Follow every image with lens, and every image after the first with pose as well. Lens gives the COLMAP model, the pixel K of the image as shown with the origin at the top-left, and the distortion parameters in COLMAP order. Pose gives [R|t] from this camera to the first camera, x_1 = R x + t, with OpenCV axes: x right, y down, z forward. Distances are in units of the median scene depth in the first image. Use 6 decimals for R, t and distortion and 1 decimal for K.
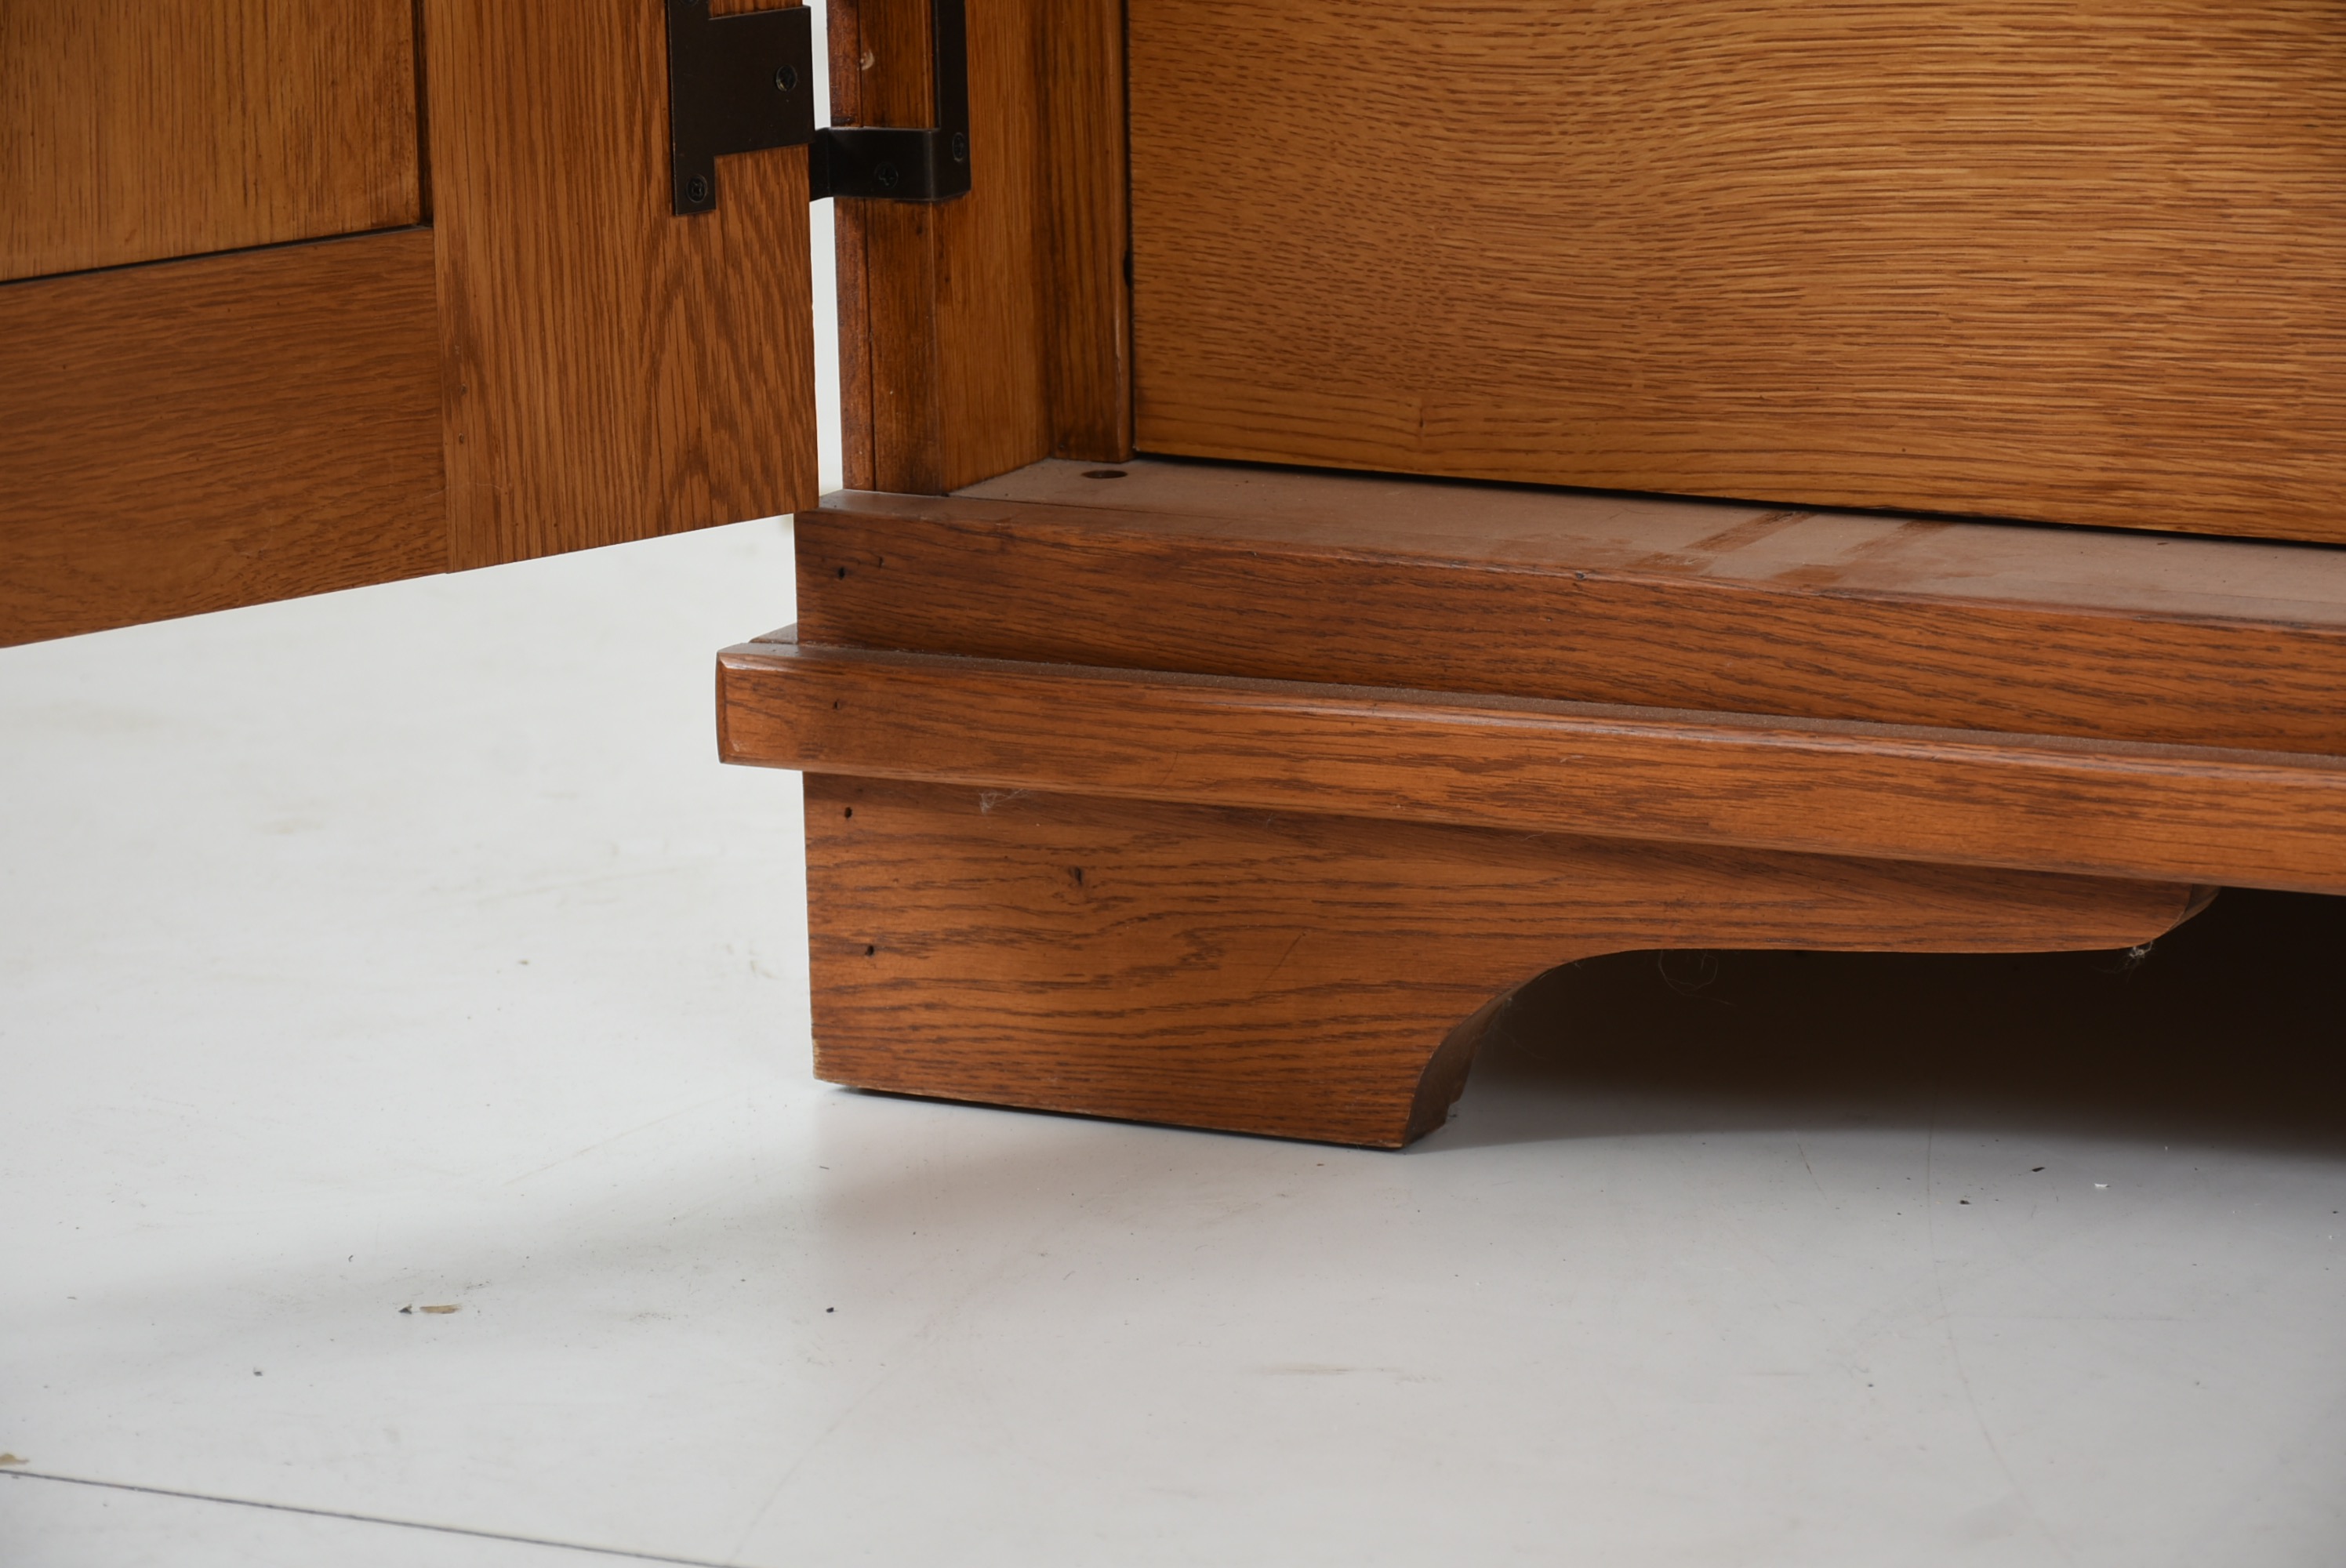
lens RADIAL K [[8523.8, 0, 1171.8], [0, 8523.8, 783.5], [0, 0, 1]] dist [-0.028088, 0.000000]
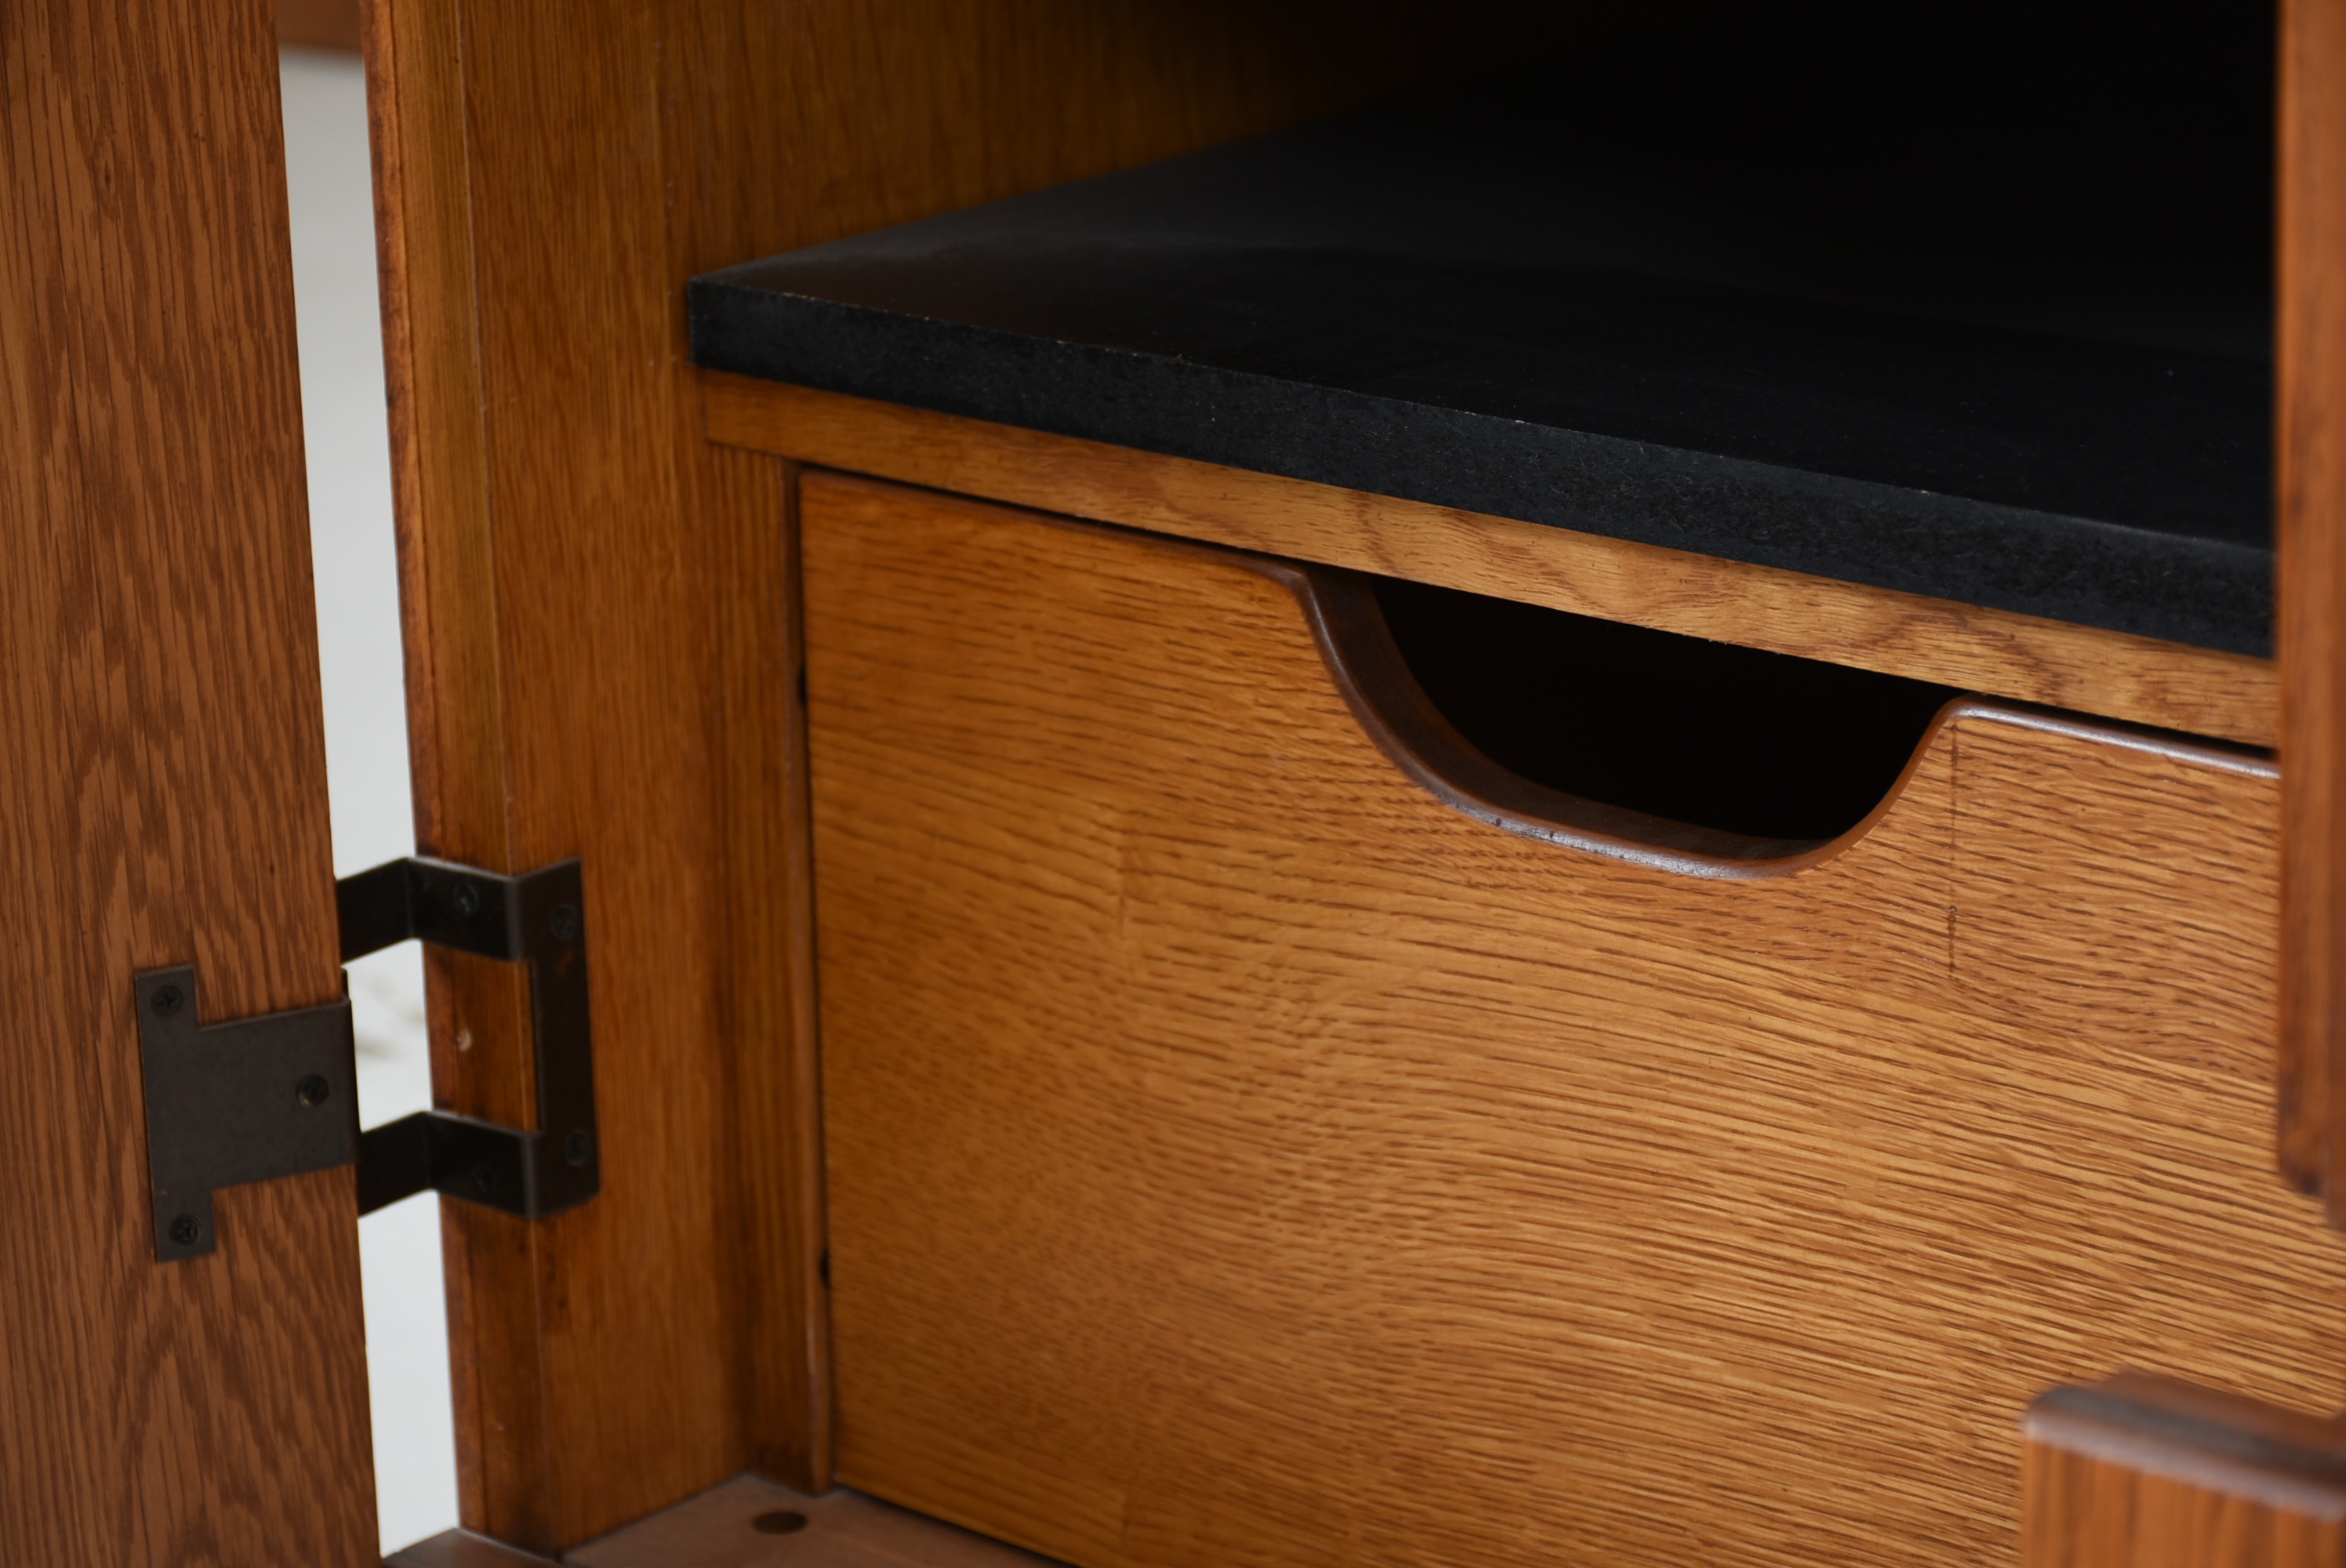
lens RADIAL K [[6608.0, 0, 1172.9], [0, 6608.0, 784.1], [0, 0, 1]] dist [-0.032230, 0.000000]
pose [[0.970773, 0.067706, -0.230251, 0.175482], [-0.045668, 0.993965, 0.099736, -0.177162], [0.235615, -0.086306, 0.968007, 0.412440]]
